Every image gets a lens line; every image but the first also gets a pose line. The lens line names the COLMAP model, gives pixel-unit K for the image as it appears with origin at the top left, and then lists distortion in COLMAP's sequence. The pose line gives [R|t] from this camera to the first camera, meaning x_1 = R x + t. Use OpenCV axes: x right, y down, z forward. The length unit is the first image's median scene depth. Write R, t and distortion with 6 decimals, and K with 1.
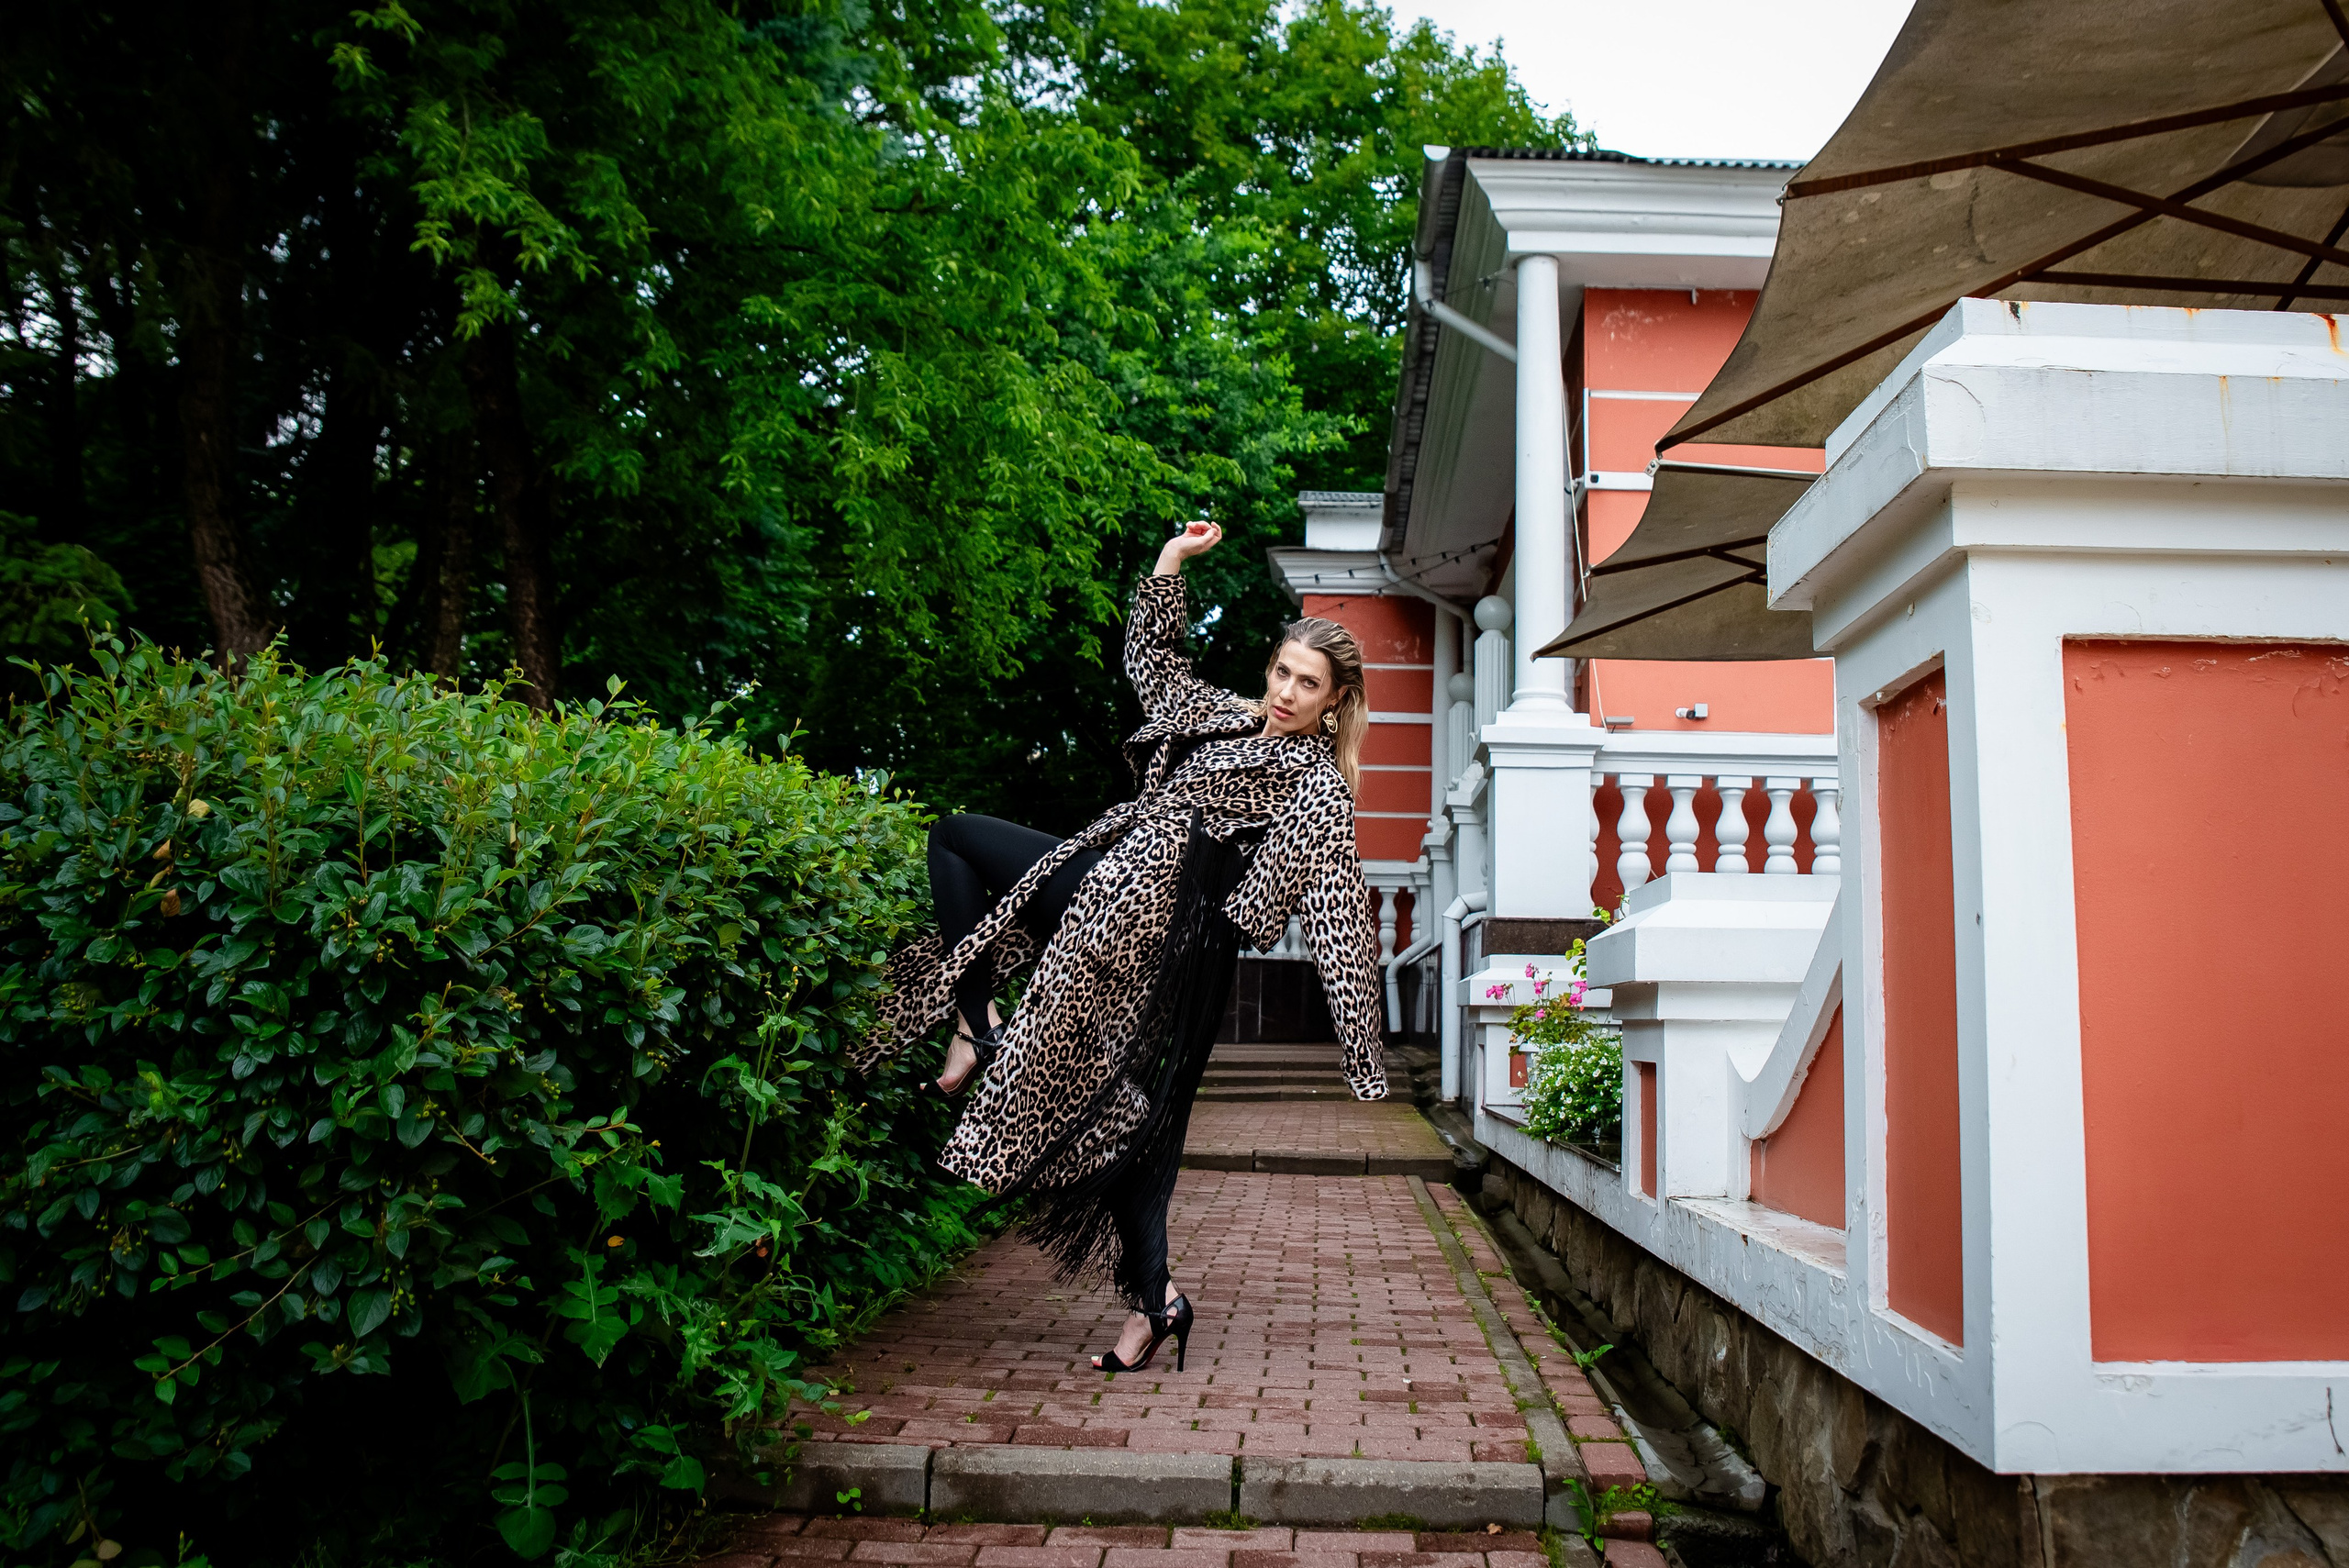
lens RADIAL K [[1864.4, 0, 1294.6], [0, 1864.4, 688.6], [0, 0, 1]] dist [-0.141406, 0.089560]
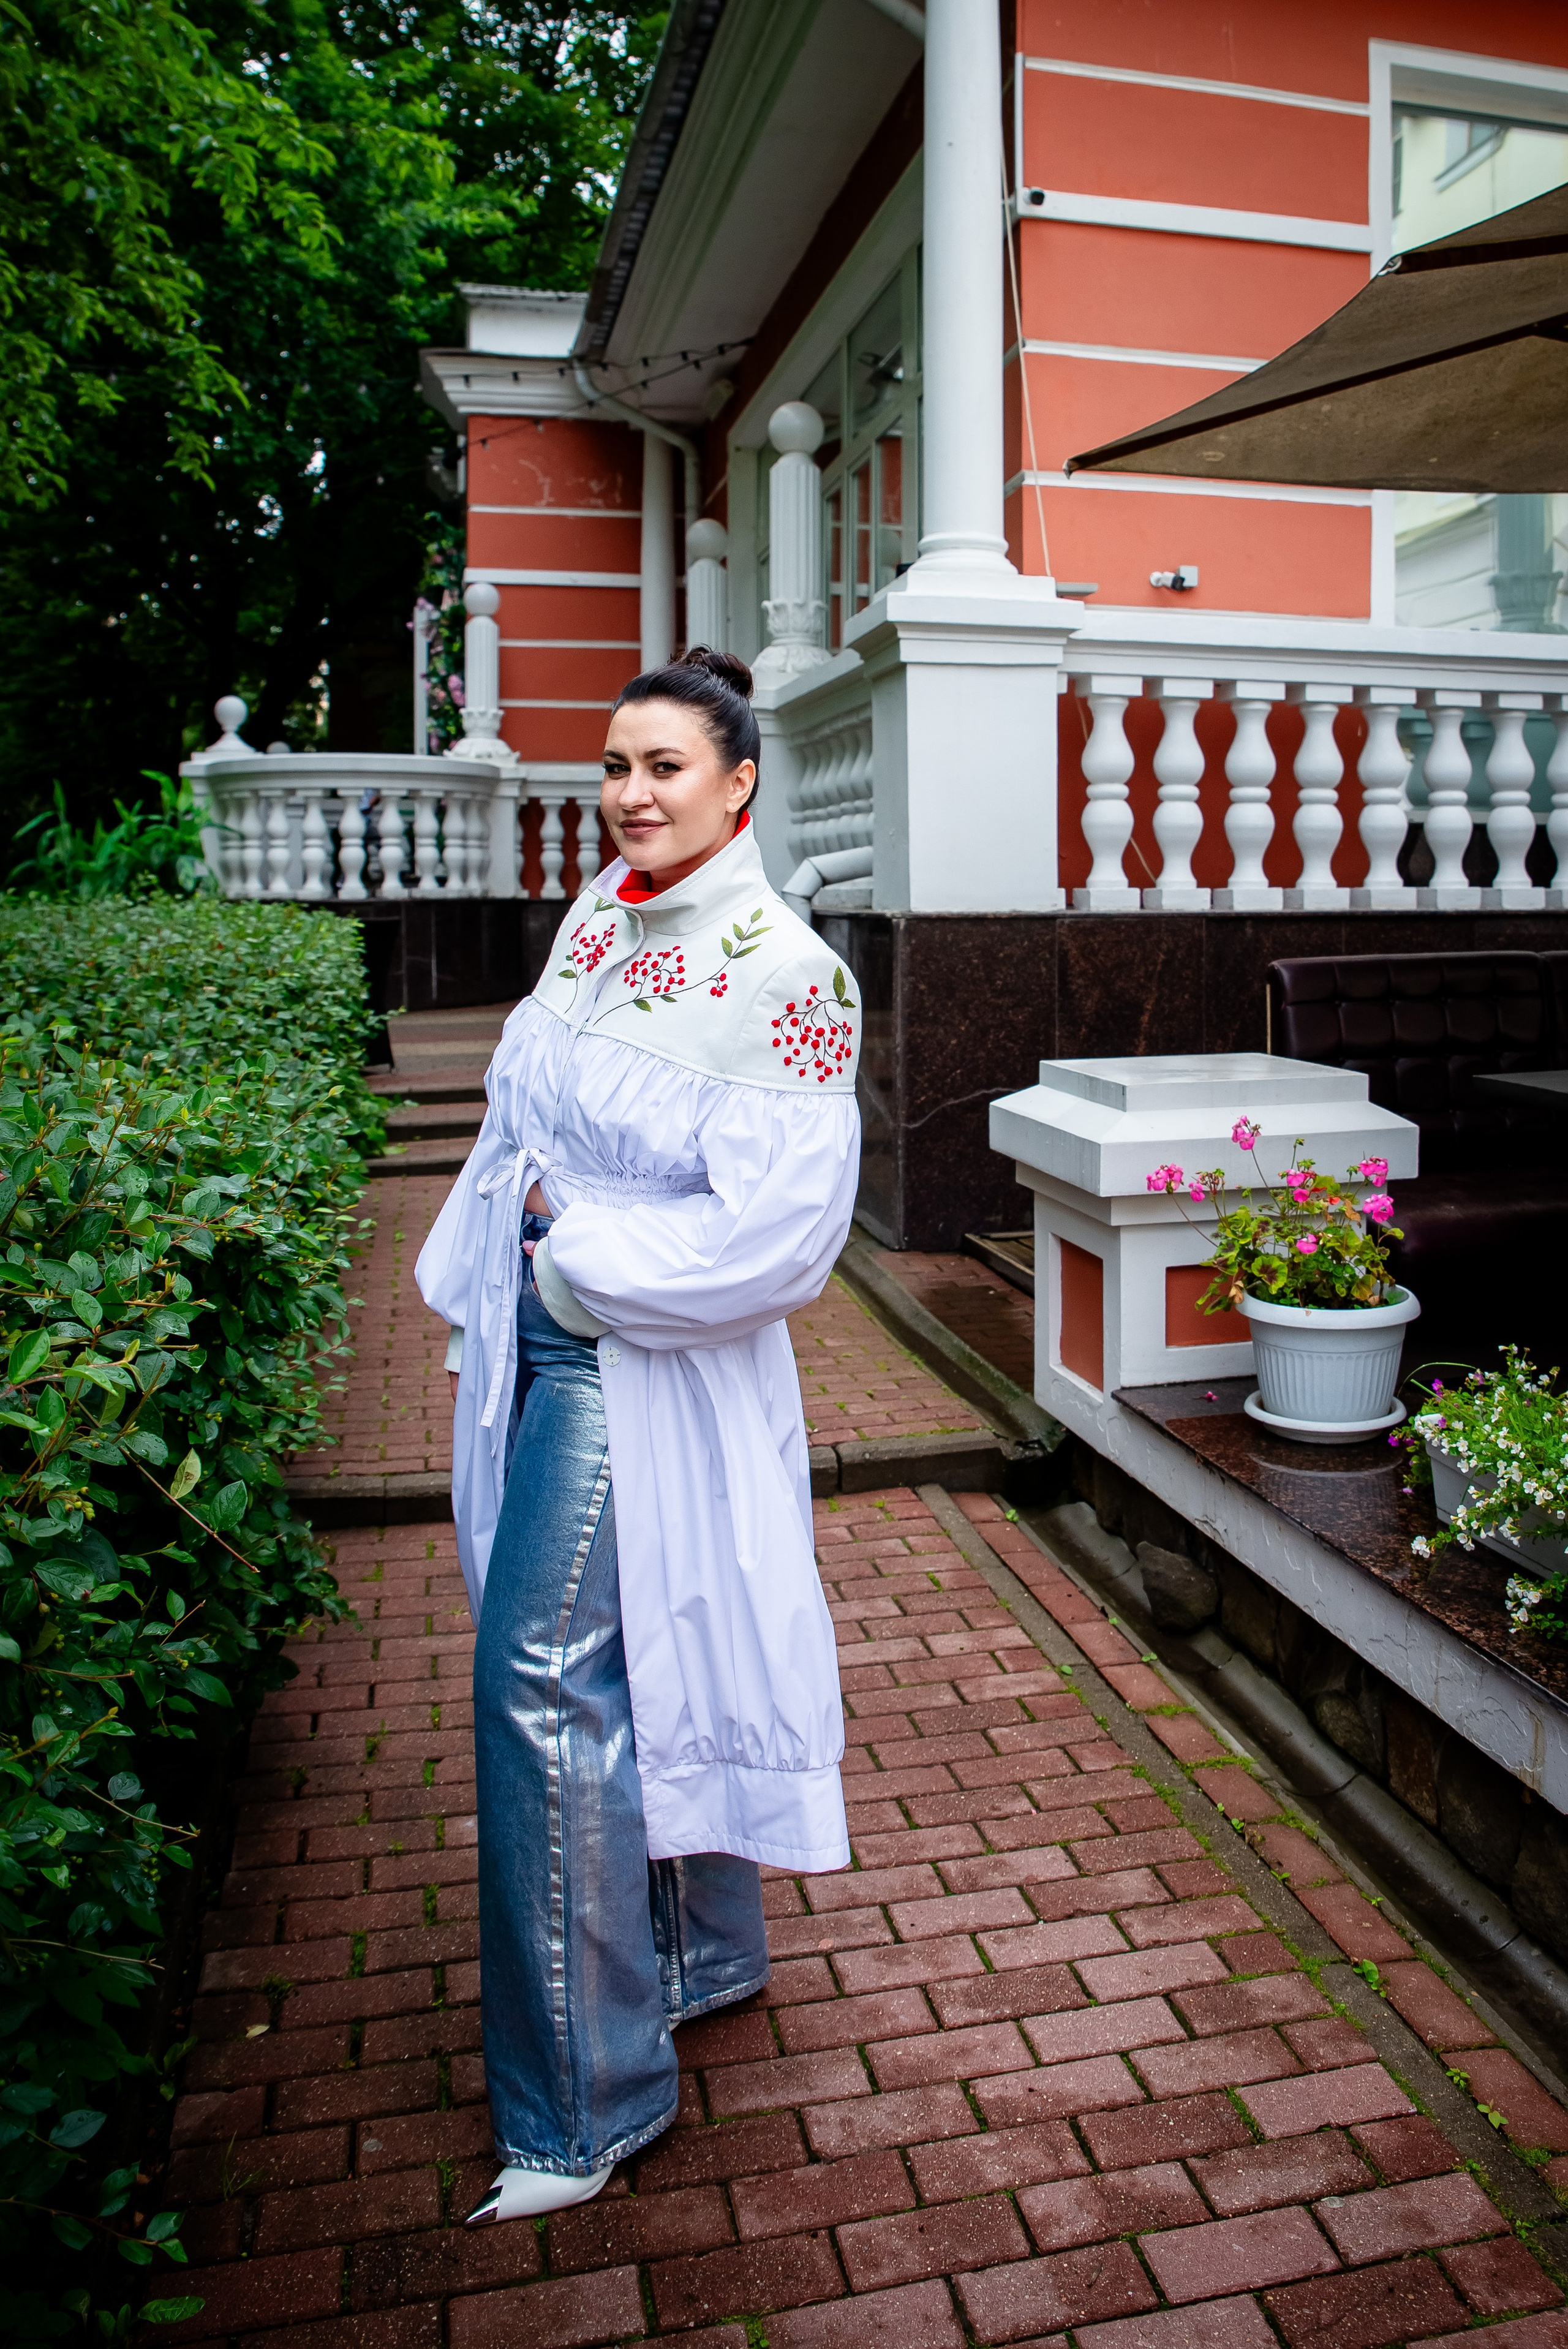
lens RADIAL K [[1864.5, 0, 934.0], [0, 1864.5, 959.0], [0, 0, 1]] dist [-0.141406, 0.089560]
pose [[0.960591, -0.036764, 0.275524, -0.046786], [-0.023347, 0.977041, 0.211767, 0.007125], [-0.276984, -0.209854, 0.937679, 0.361575]]
